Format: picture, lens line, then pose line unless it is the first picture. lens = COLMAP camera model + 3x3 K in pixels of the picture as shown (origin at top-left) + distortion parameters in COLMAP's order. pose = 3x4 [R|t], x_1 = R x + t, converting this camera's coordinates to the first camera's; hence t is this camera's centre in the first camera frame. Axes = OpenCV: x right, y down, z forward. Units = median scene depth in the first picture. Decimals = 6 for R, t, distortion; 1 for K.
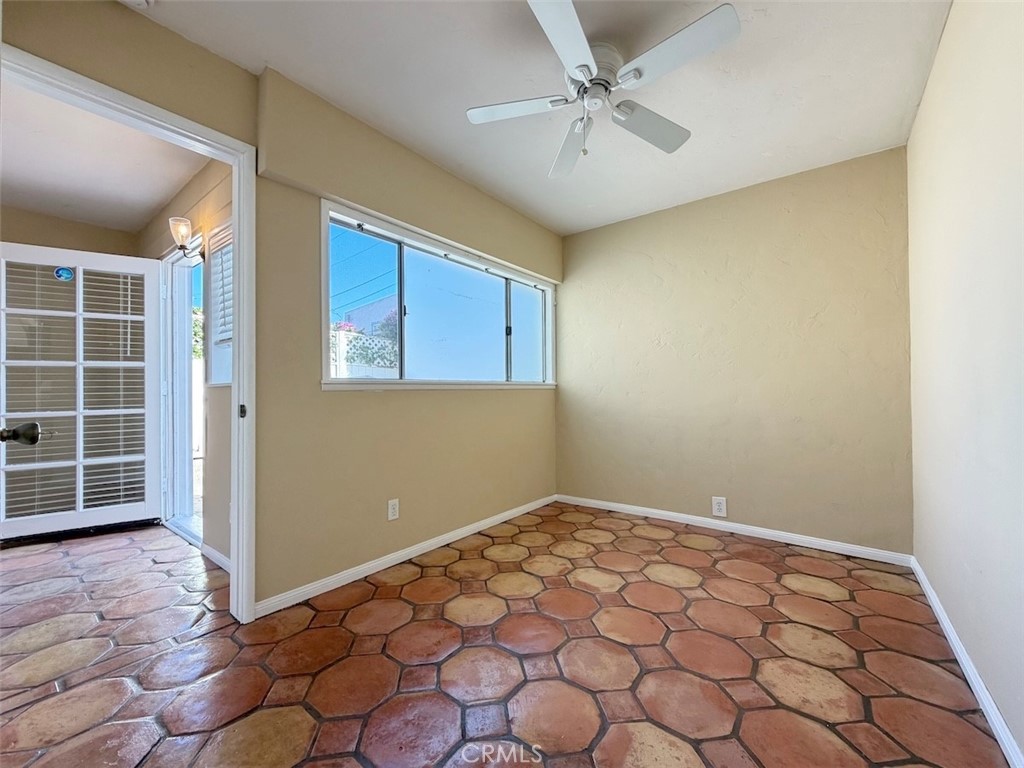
lens RADIAL K [[409.1, 0, 505.0], [0, 409.1, 383.6], [0, 0, 1]] dist [0.002858, -0.000670]
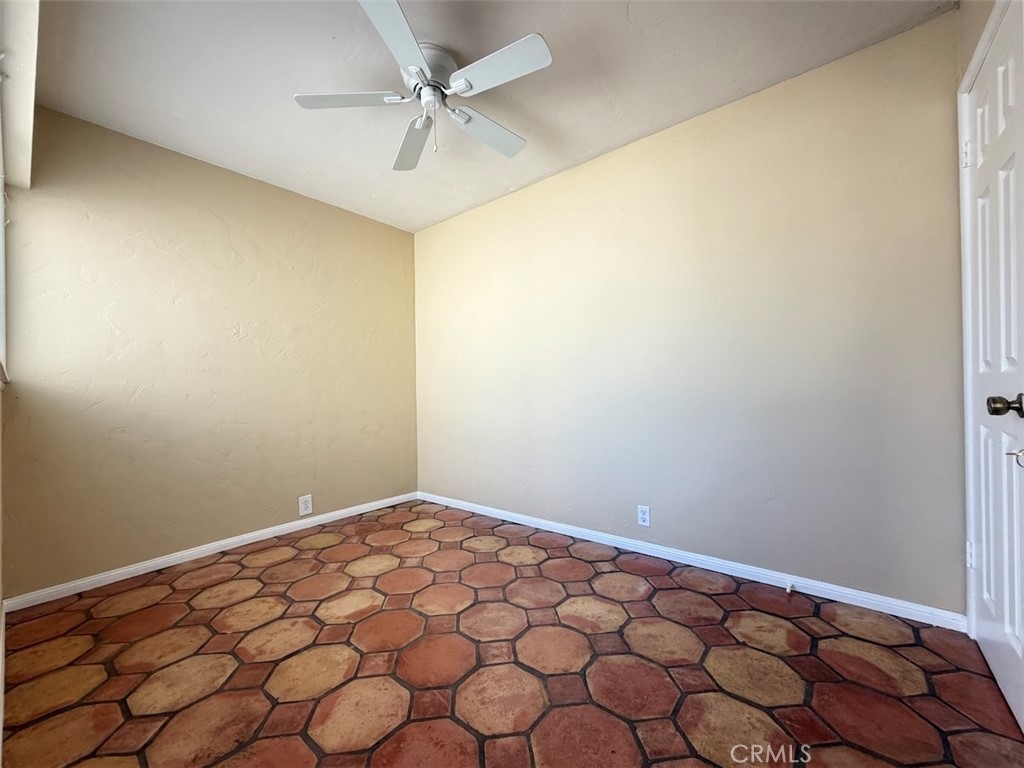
lens RADIAL K [[409.1, 0, 514.6], [0, 409.1, 382.2], [0, 0, 1]] dist [0.002858, -0.000670]
pose [[0.013941, 0.014627, 0.999796, -0.633435], [-0.000758, 0.999893, -0.014617, 0.016788], [-0.999903, -0.000554, 0.013951, 0.624298]]
